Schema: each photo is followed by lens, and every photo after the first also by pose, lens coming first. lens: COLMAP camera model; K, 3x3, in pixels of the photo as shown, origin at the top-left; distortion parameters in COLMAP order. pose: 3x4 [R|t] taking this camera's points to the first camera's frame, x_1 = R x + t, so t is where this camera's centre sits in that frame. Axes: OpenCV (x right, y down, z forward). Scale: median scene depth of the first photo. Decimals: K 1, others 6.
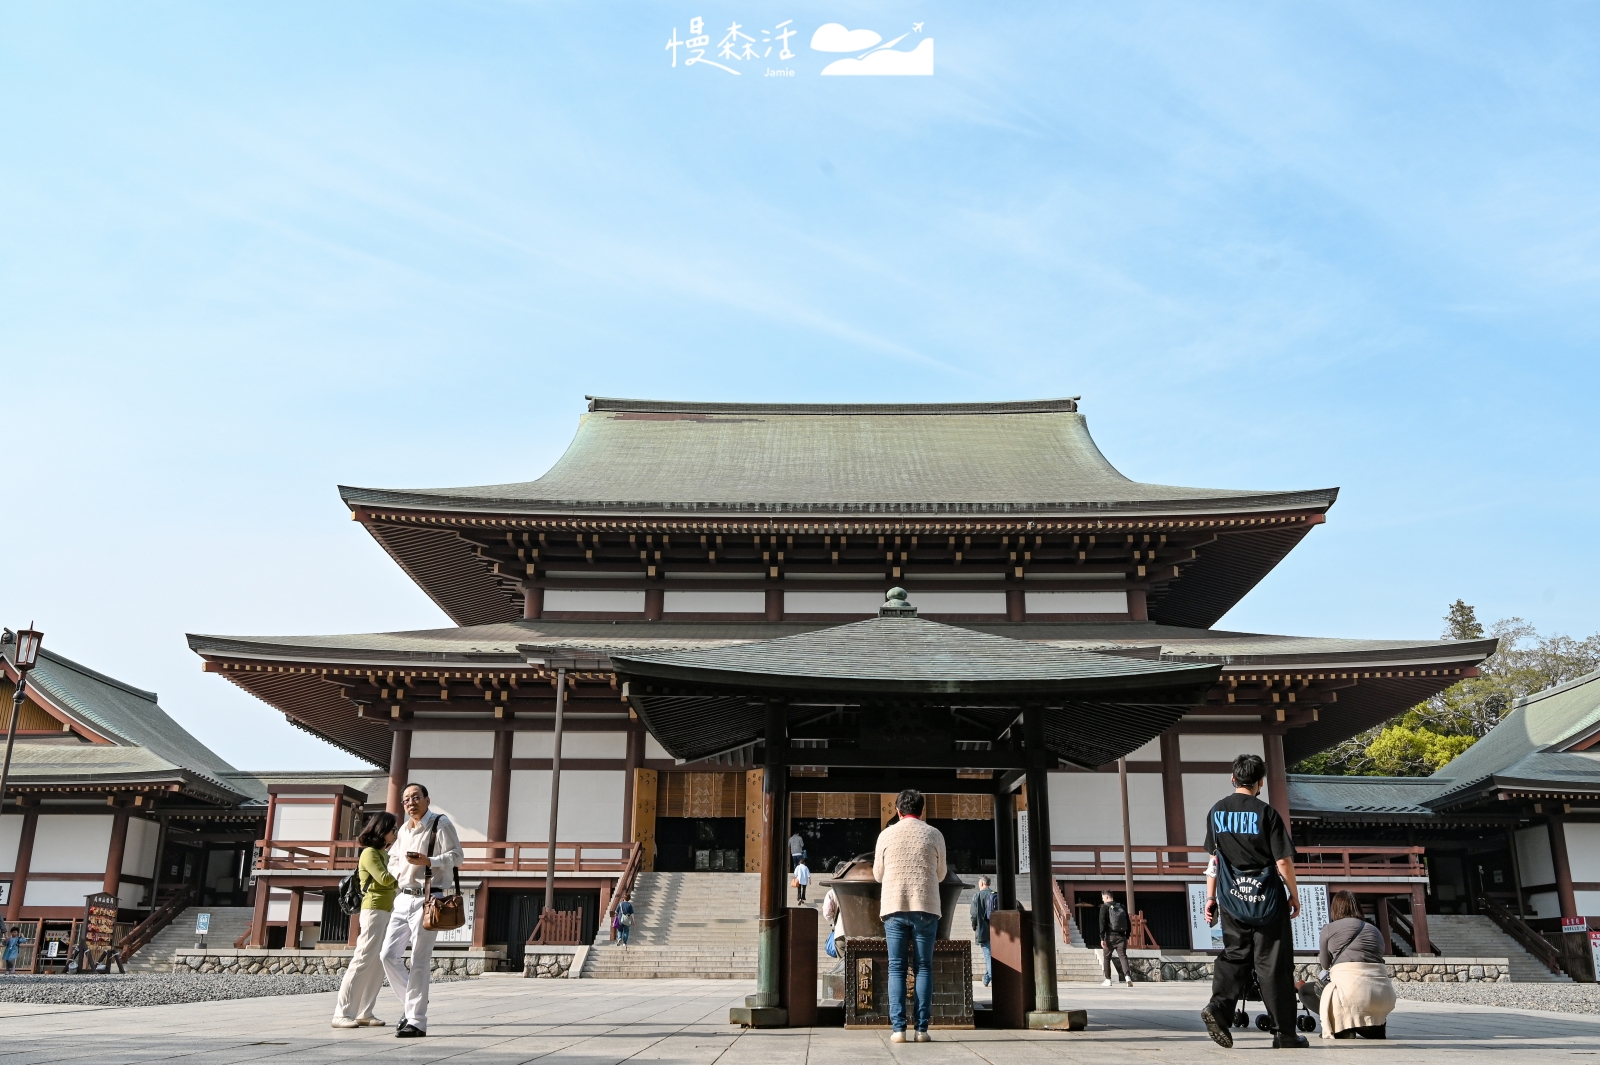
lens RADIAL K [[1382.2, 0, 805.0], [0, 1382.2, 529.6], [0, 0, 1]] dist [-0.001015, -0.015585]
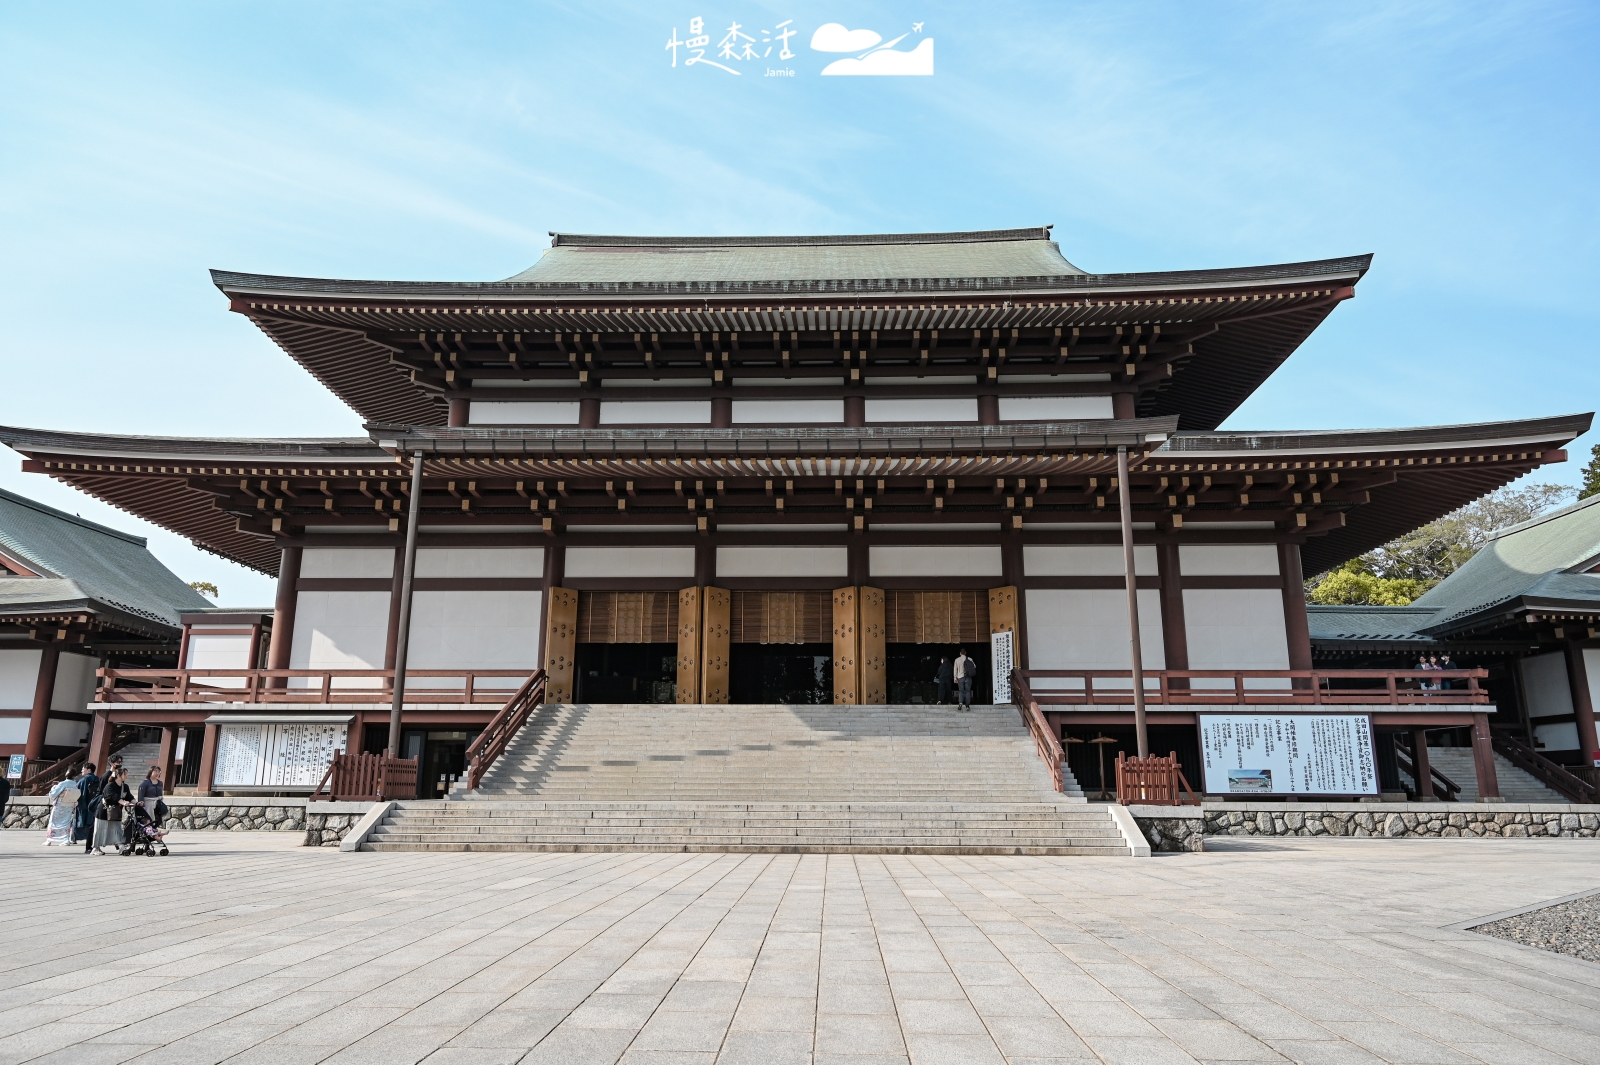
lens RADIAL K [[1038.6, 0, 799.2], [0, 1038.6, 532.9], [0, 0, 1]] dist [-0.009651, 0.002946]
pose [[0.999742, -0.007870, -0.021316, 0.046965], [0.009419, 0.997244, 0.073595, 0.089729], [0.020678, -0.073777, 0.997060, 0.345352]]
